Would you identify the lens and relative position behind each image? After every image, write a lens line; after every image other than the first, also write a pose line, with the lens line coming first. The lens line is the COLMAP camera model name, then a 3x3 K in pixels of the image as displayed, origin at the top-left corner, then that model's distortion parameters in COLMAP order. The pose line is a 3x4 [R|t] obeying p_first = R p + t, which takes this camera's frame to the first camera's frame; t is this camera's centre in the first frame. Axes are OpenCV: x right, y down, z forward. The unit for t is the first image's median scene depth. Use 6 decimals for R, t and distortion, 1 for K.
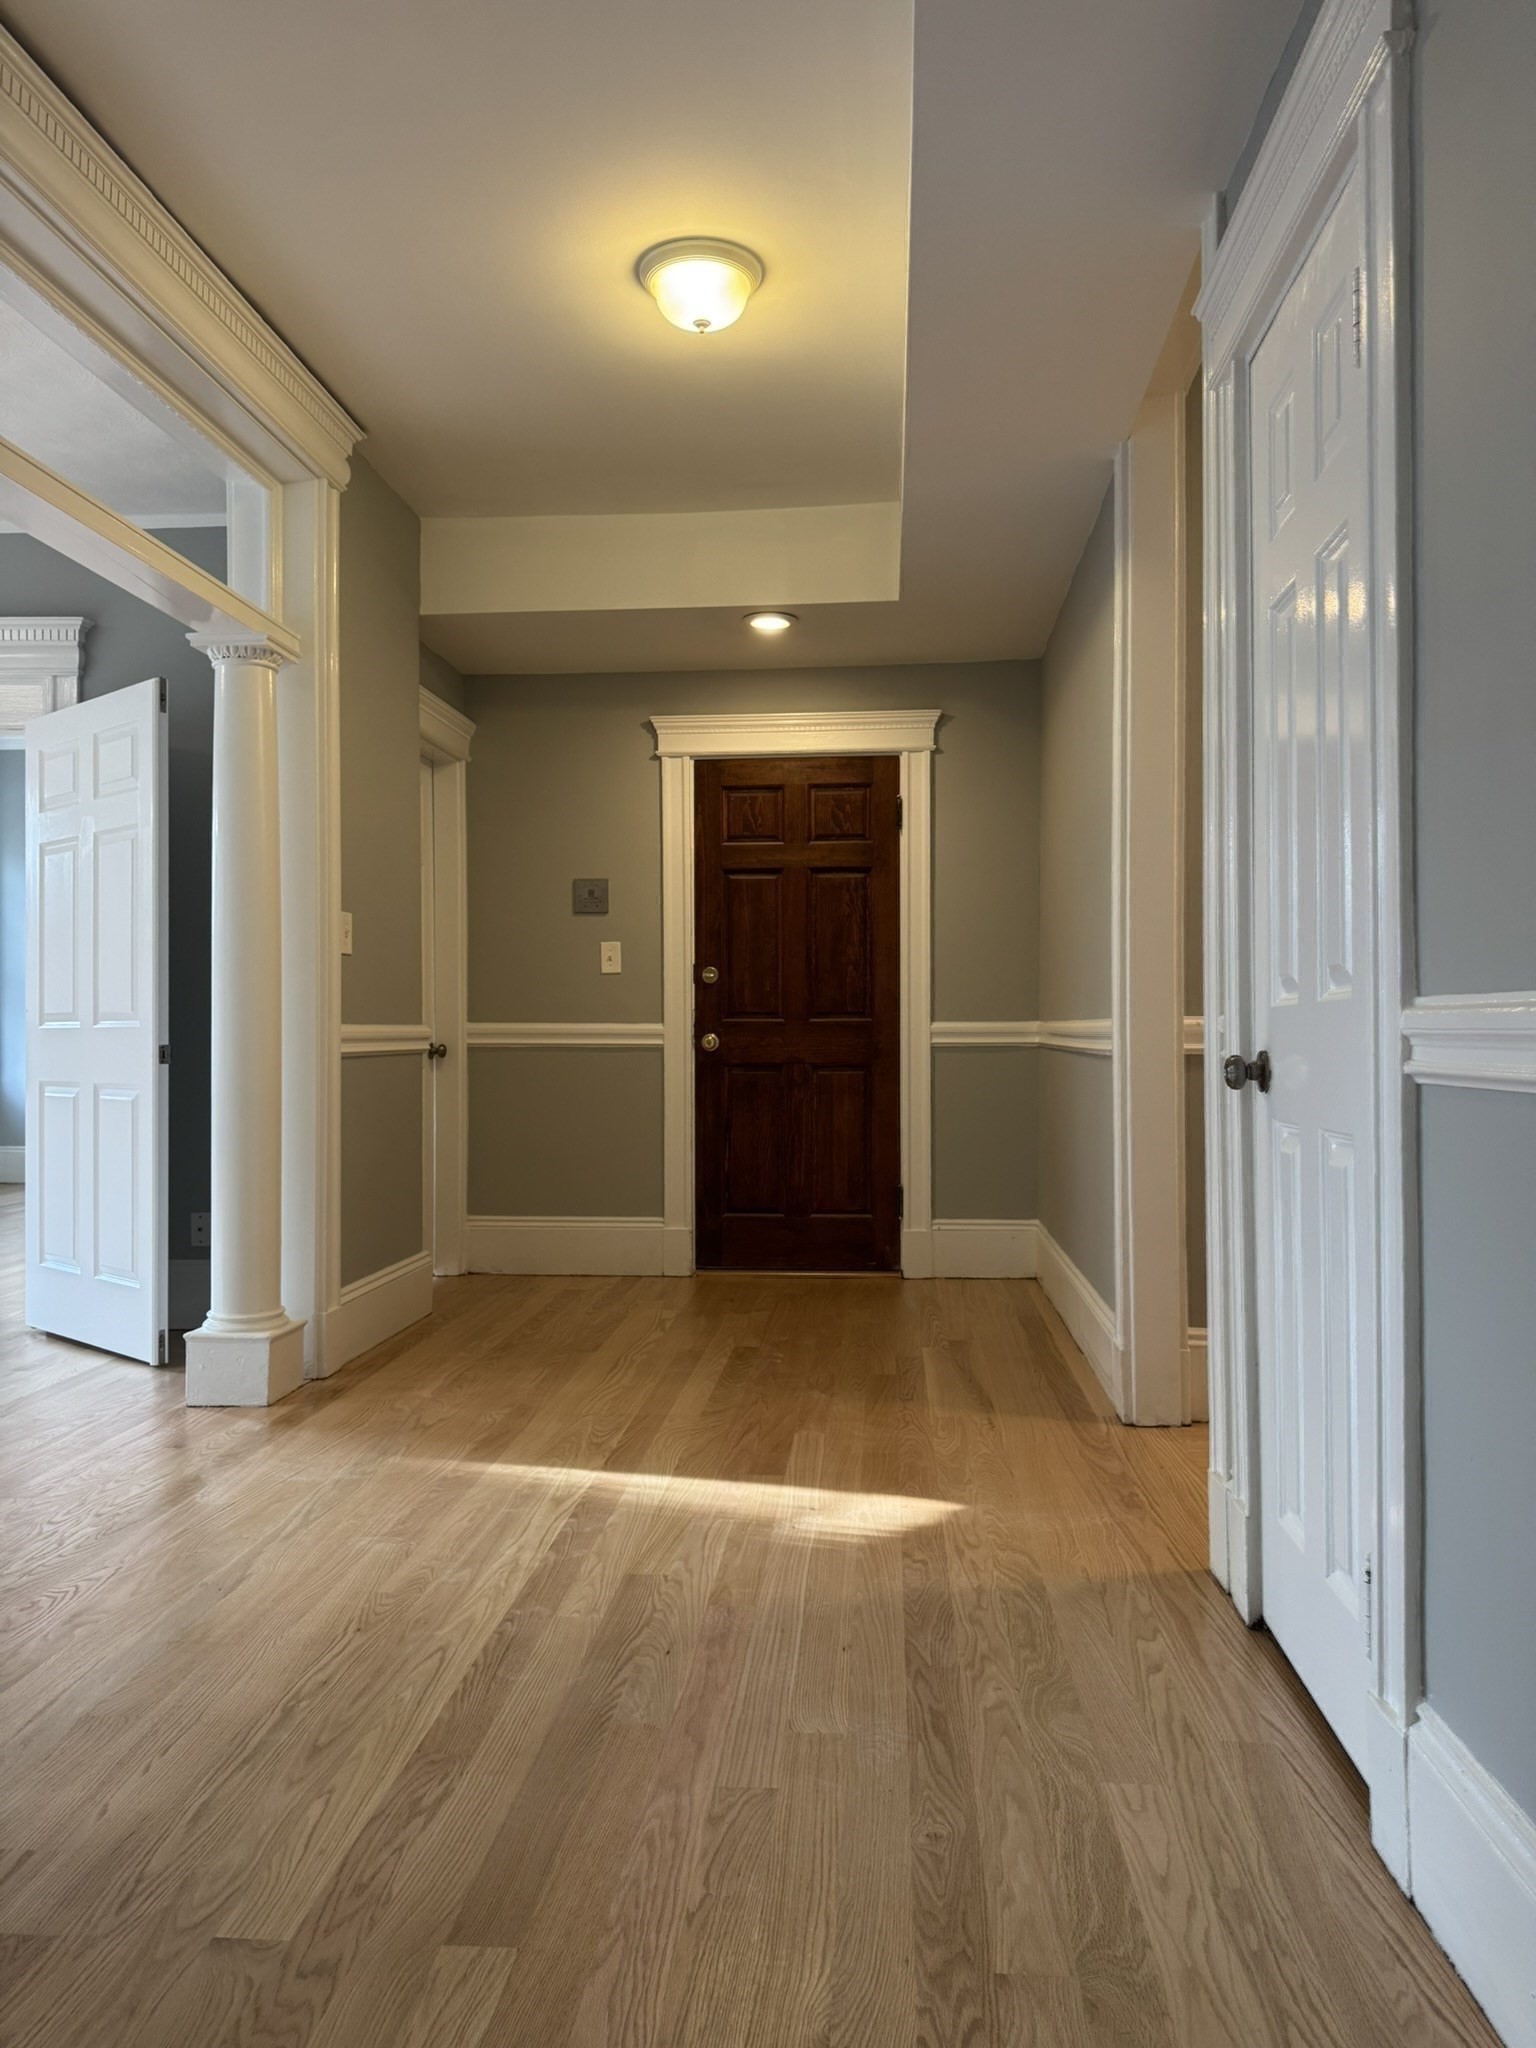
lens RADIAL K [[1433.0, 0, 776.4], [0, 1433.0, 1020.8], [0, 0, 1]] dist [0.044491, -0.017661]
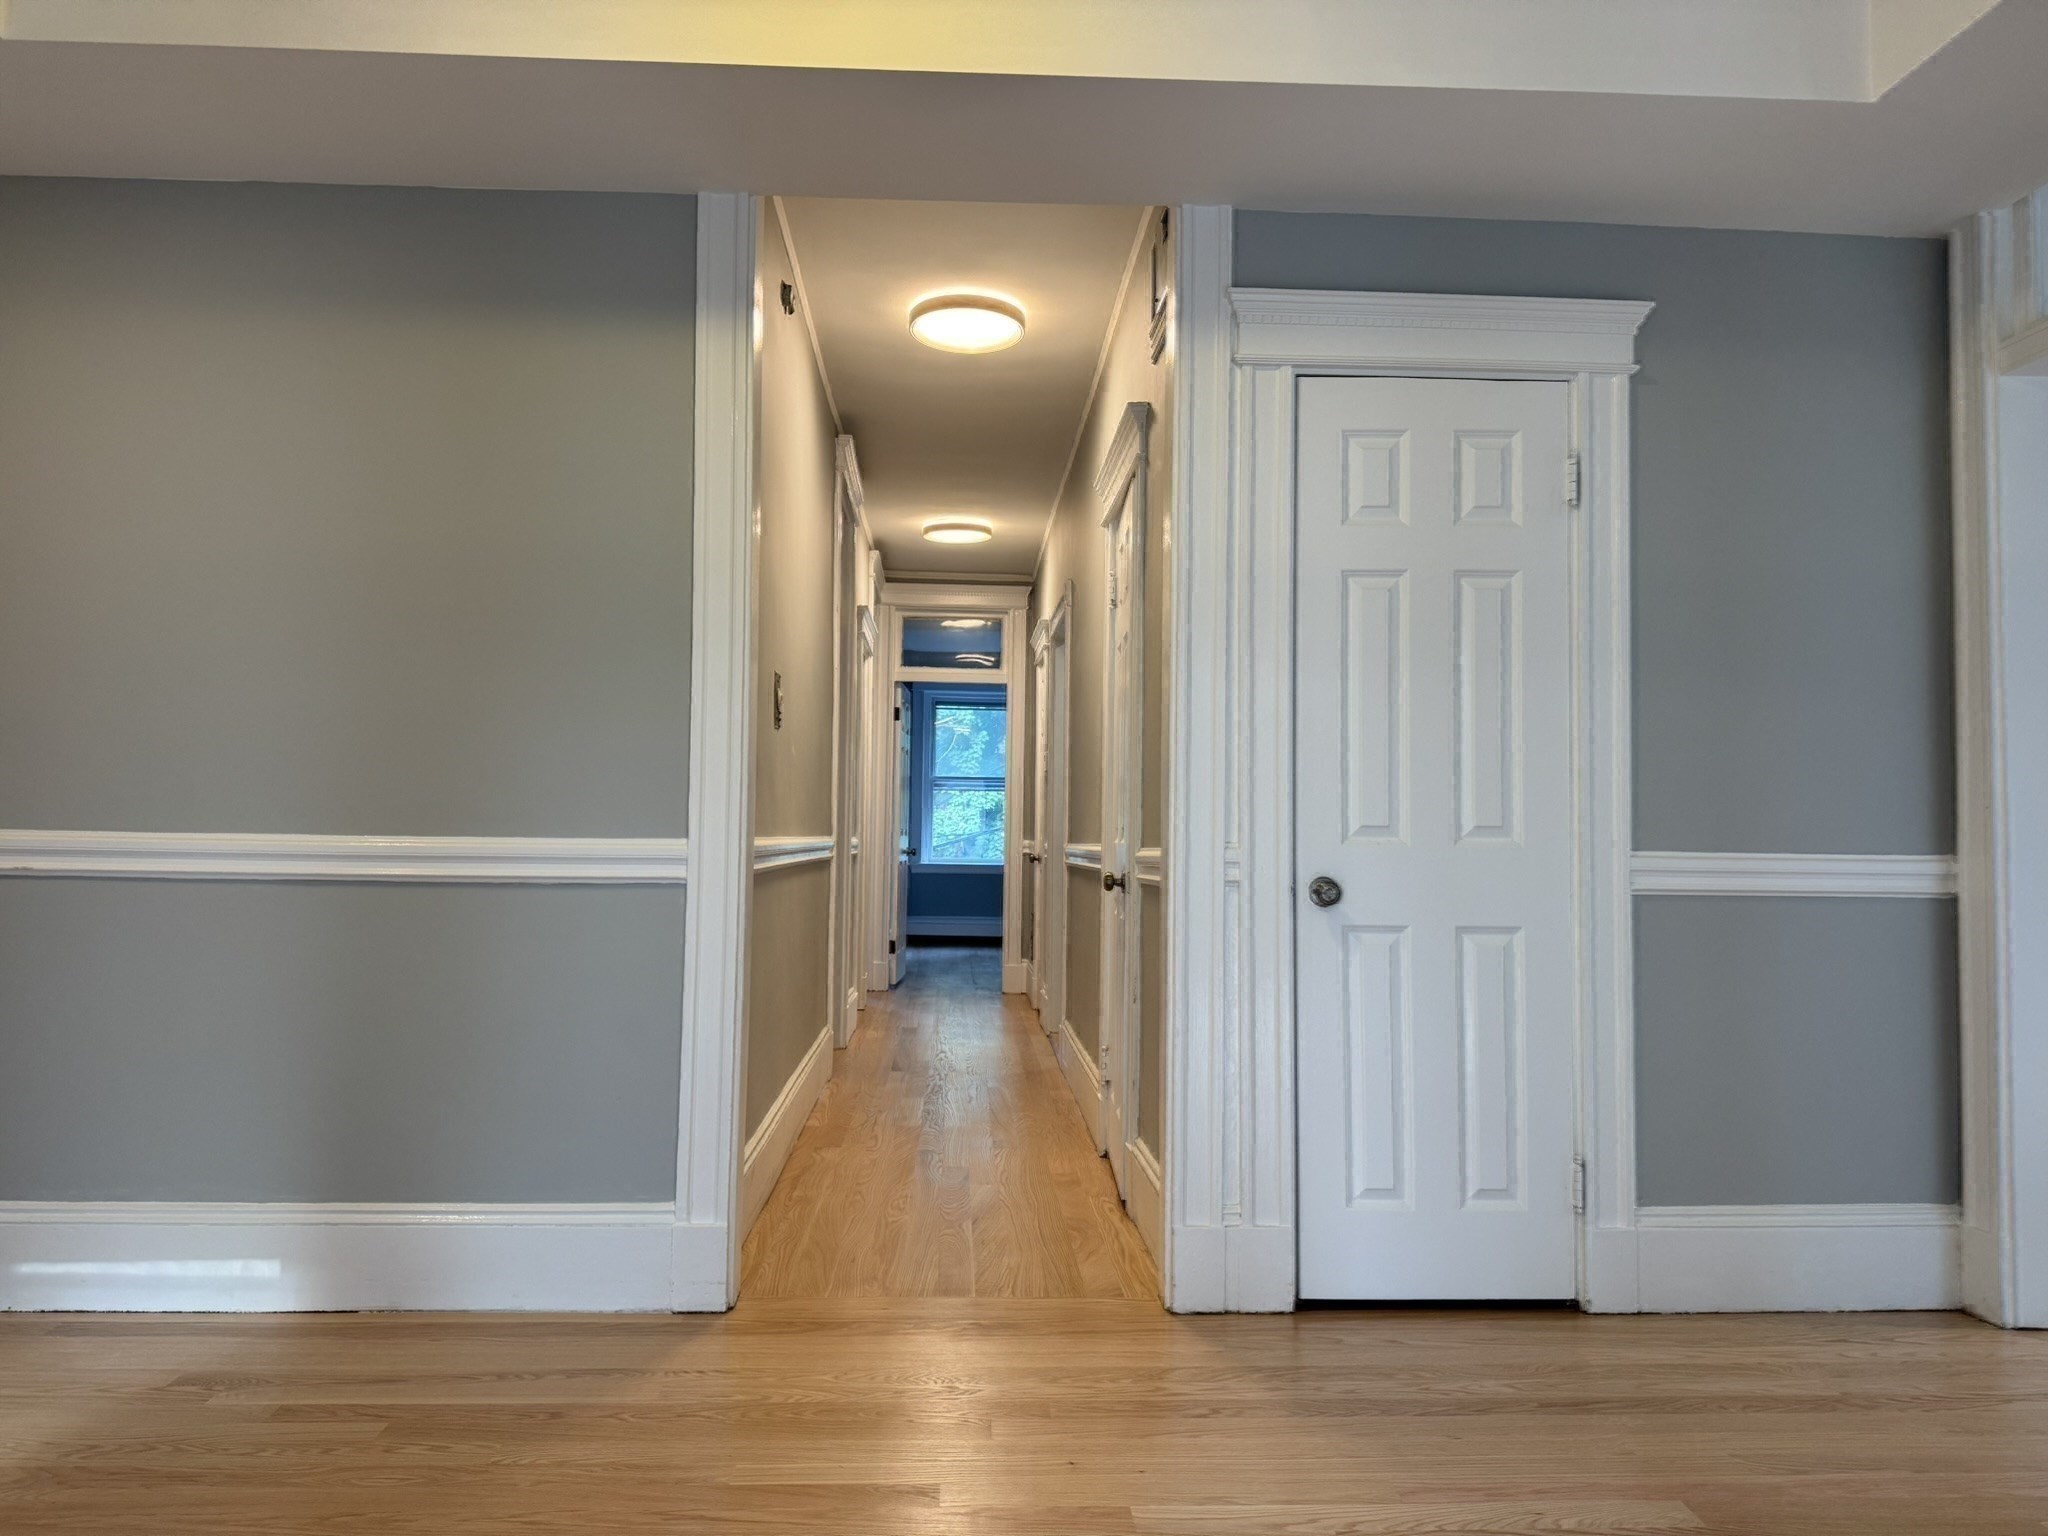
lens RADIAL K [[1433.0, 0, 1027.2], [0, 1433.0, 767.9], [0, 0, 1]] dist [0.044491, -0.017661]
pose [[-0.128007, 0.064396, 0.989680, -0.861844], [-0.020544, 0.997504, -0.067562, 0.012754], [-0.991560, -0.028980, -0.126364, 1.245586]]
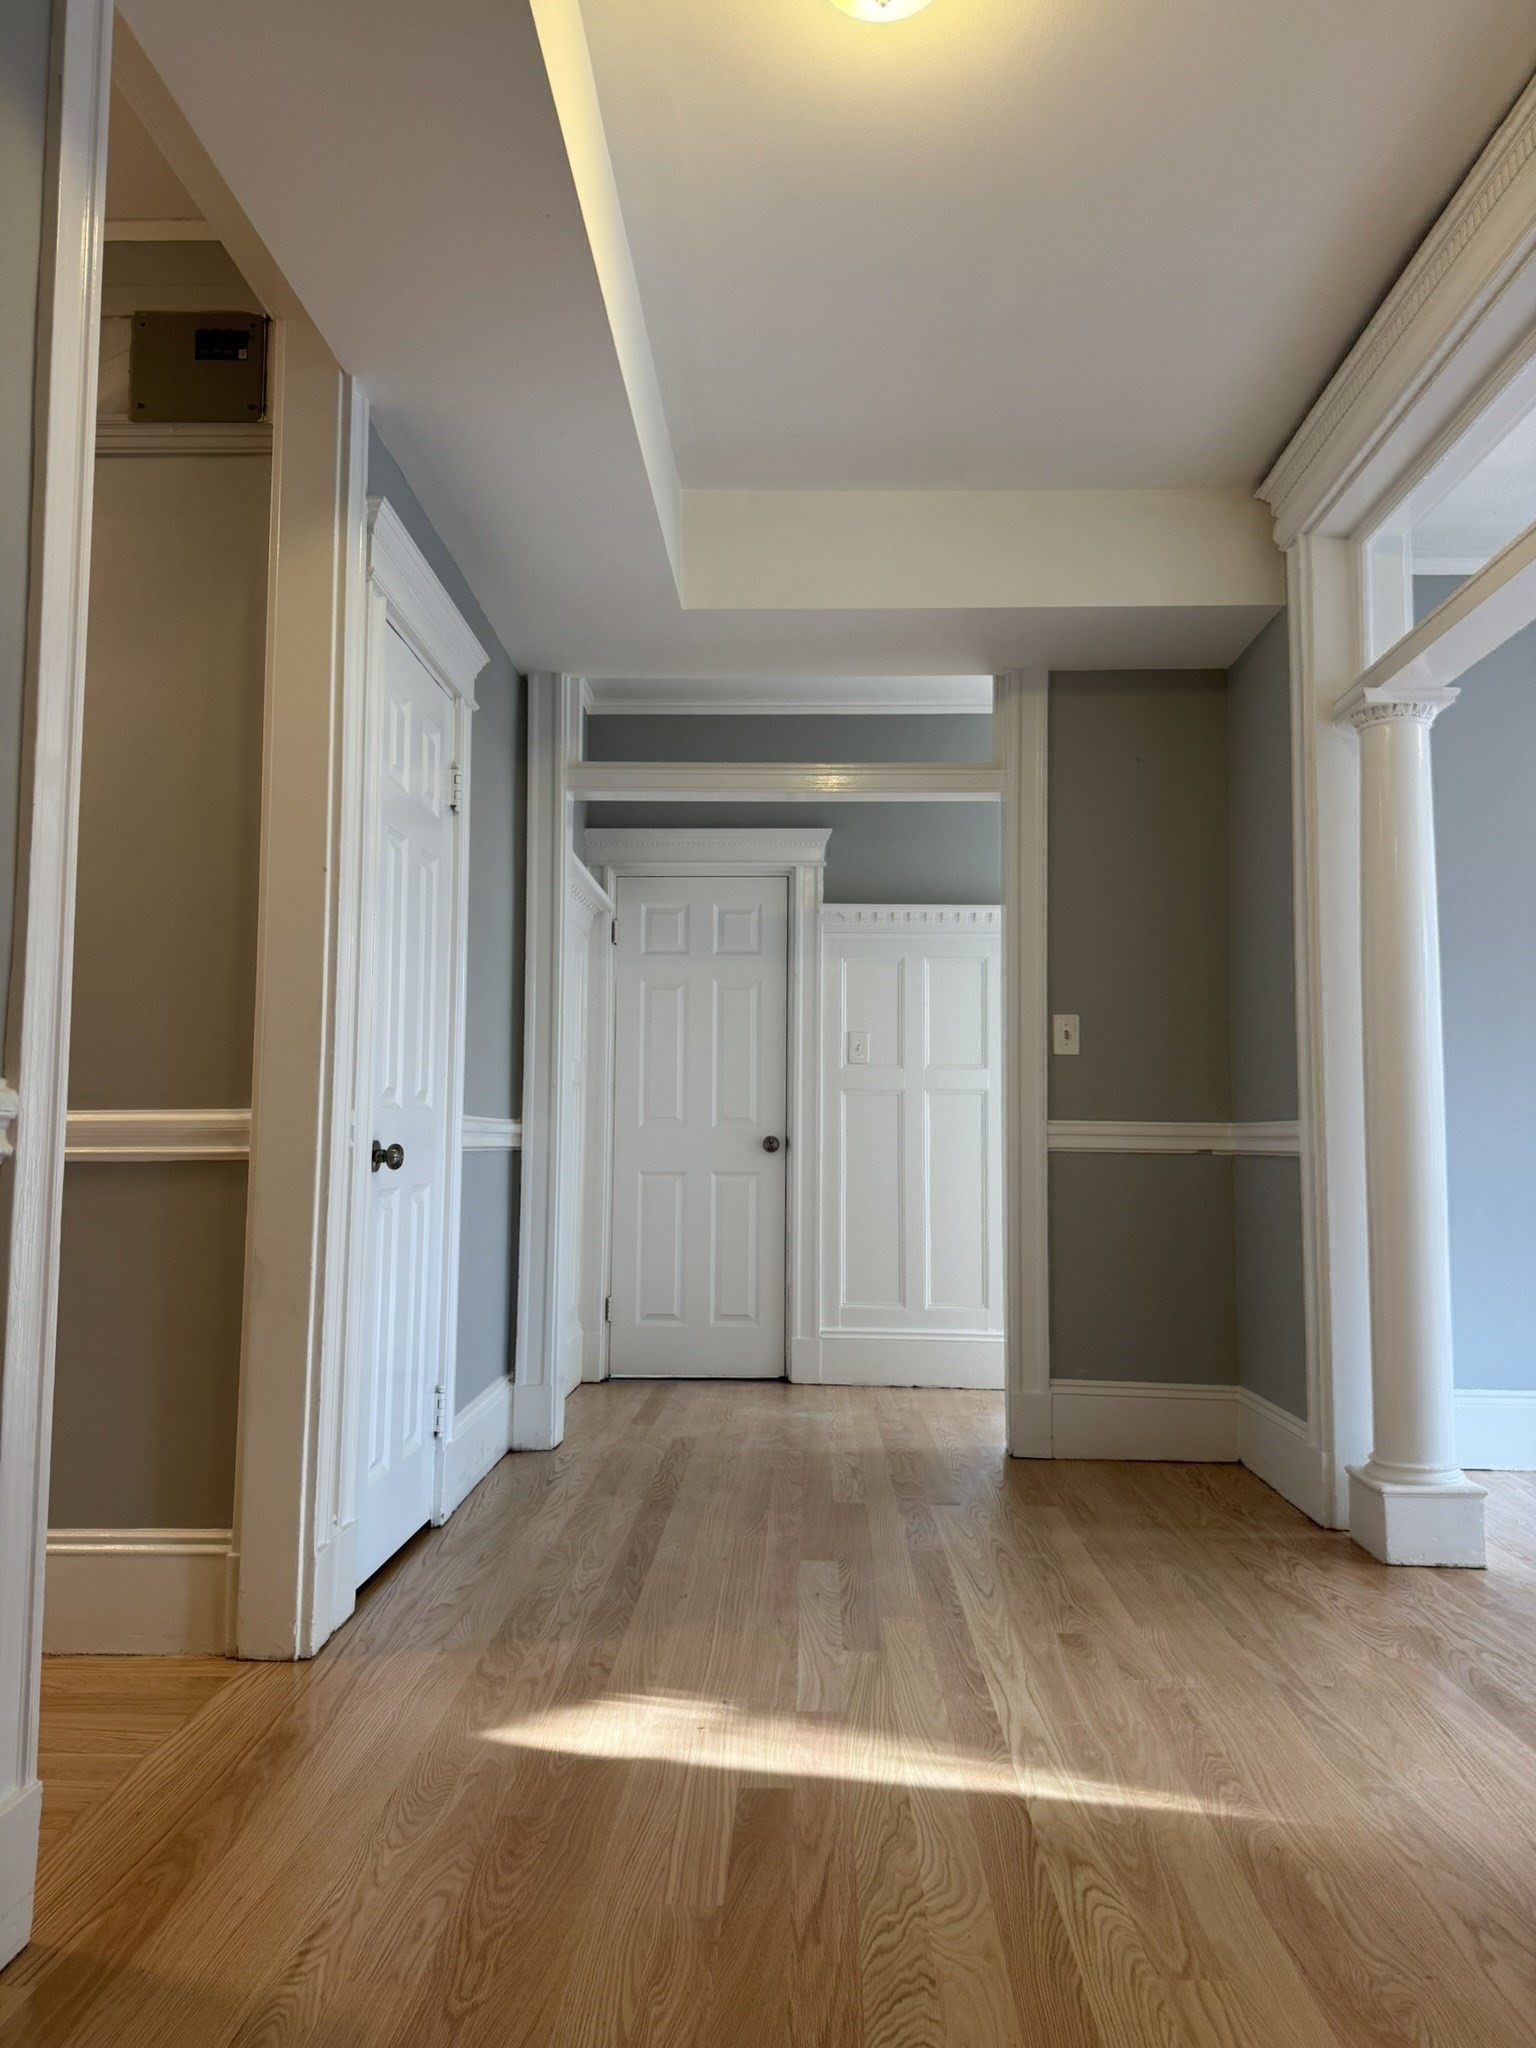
lens RADIAL K [[1433.0, 0, 776.9], [0, 1433.0, 1030.2], [0, 0, 1]] dist [0.044491, -0.017661]
pose [[-0.998714, -0.007102, -0.050192, 0.028302], [-0.002624, 0.996052, -0.088731, 0.030067], [0.050624, -0.088485, -0.994790, 2.003303]]
